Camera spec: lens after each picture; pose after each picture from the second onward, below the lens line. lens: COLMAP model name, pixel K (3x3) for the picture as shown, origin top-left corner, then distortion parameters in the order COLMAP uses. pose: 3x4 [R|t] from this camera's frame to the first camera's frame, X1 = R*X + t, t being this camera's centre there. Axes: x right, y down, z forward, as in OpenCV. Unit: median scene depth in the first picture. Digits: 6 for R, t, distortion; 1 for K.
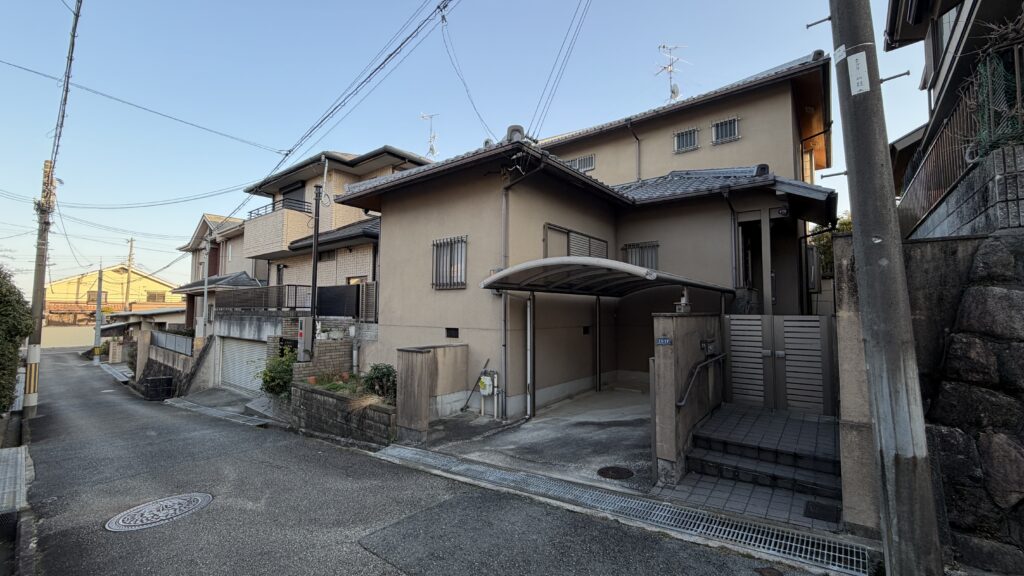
lens RADIAL K [[406.9, 0, 506.5], [0, 406.9, 286.1], [0, 0, 1]] dist [0.001510, -0.000814]
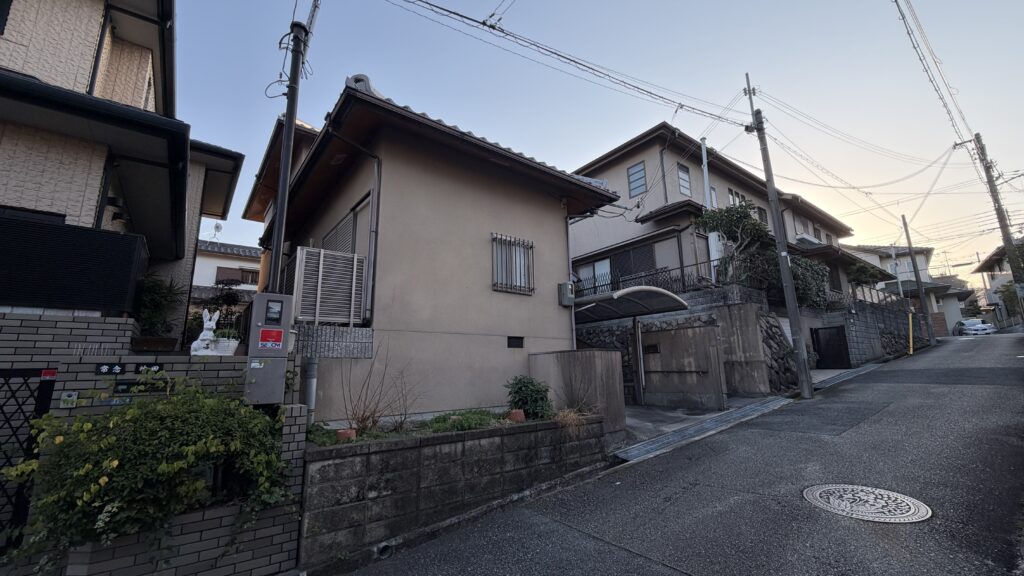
lens RADIAL K [[406.9, 0, 515.9], [0, 406.9, 288.2], [0, 0, 1]] dist [0.001510, -0.000814]
pose [[0.215887, 0.188418, 0.958067, -1.209644], [-0.039405, 0.982087, -0.184263, 0.196771], [-0.975623, 0.002028, 0.219444, 0.971753]]
